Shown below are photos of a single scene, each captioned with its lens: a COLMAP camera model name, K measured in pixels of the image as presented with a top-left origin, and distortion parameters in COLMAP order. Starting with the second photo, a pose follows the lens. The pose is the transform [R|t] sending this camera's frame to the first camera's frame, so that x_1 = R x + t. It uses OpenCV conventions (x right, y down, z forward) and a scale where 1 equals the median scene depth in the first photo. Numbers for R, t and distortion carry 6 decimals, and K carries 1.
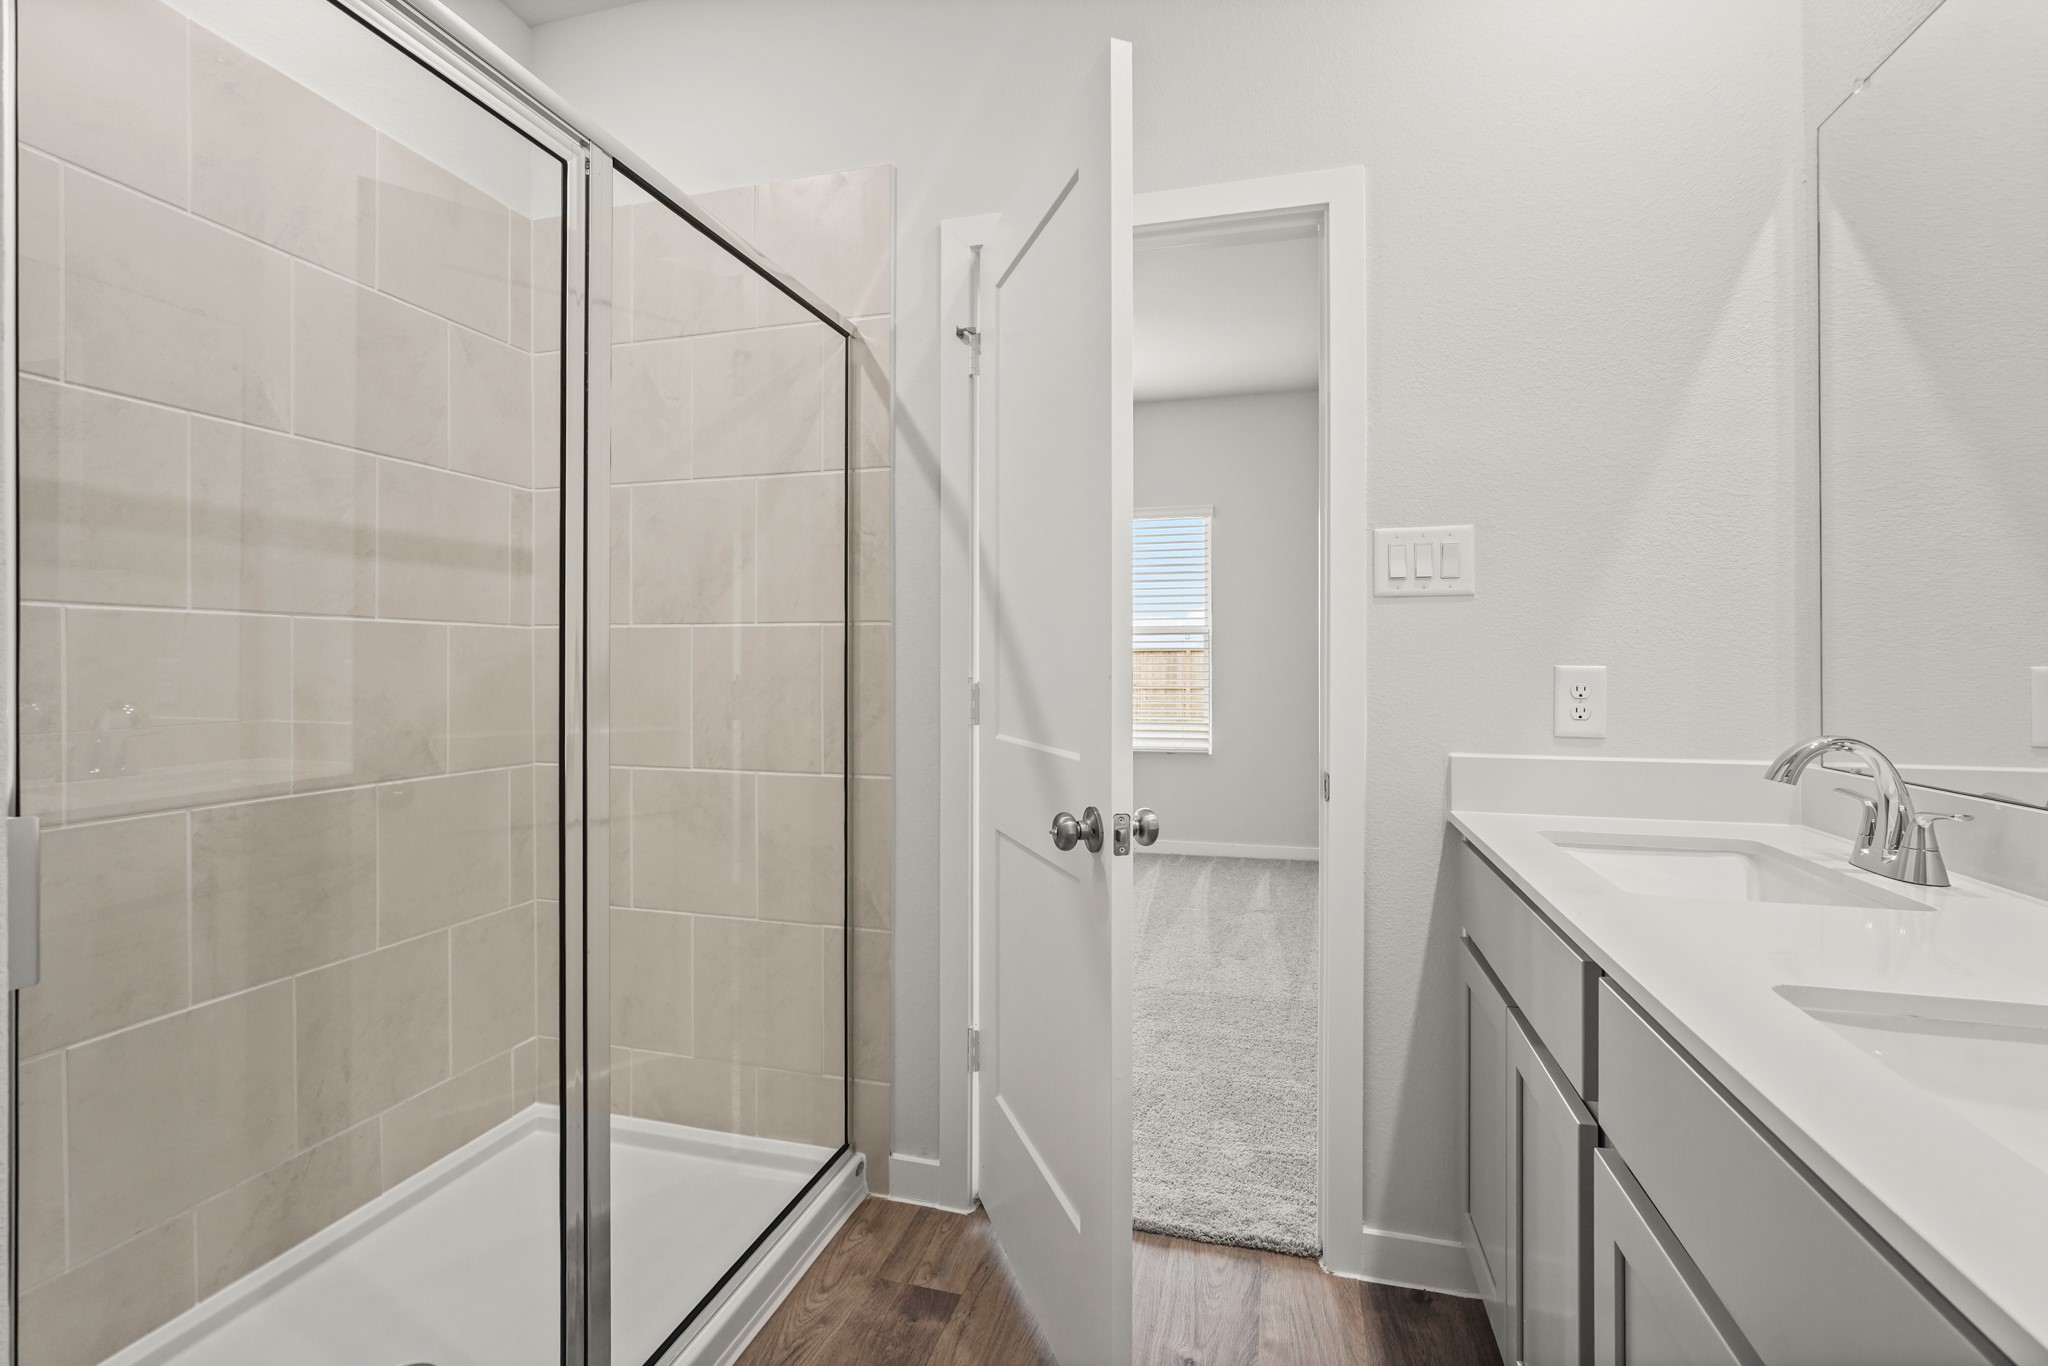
lens RADIAL K [[914.0, 0, 1024.0], [0, 914.0, 683.0], [0, 0, 1]] dist [-0.010238, 0.000544]
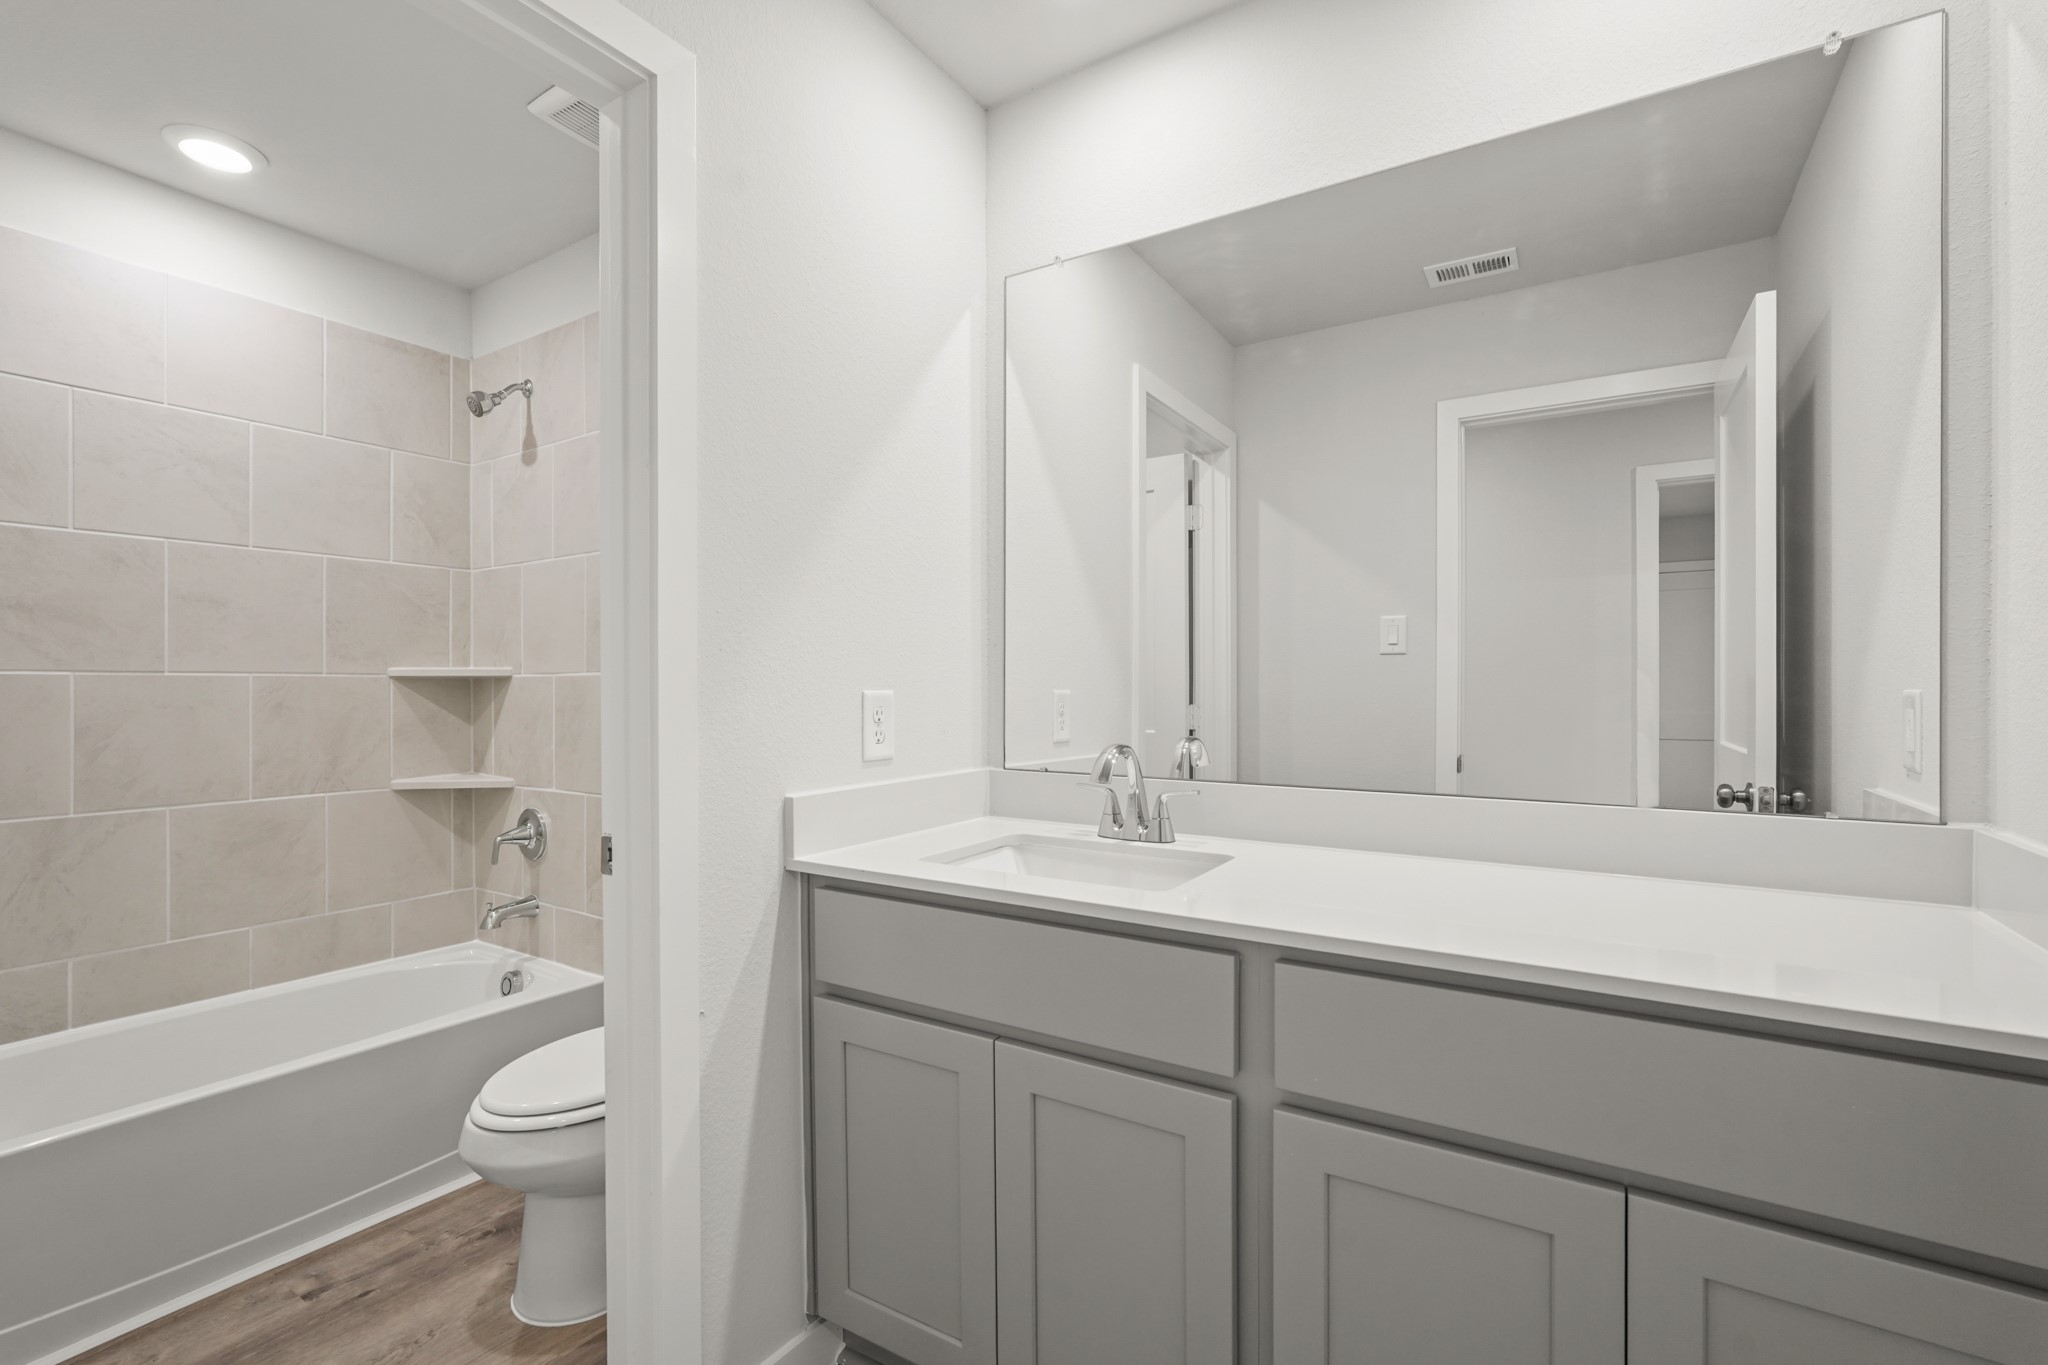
lens RADIAL K [[914.0, 0, 1024.0], [0, 914.0, 682.5], [0, 0, 1]] dist [-0.010238, 0.000544]
pose [[0.293577, 0.002040, 0.955933, -0.317881], [0.013185, 0.999894, -0.006183, -0.018542], [-0.955844, 0.014419, 0.293519, 0.542181]]
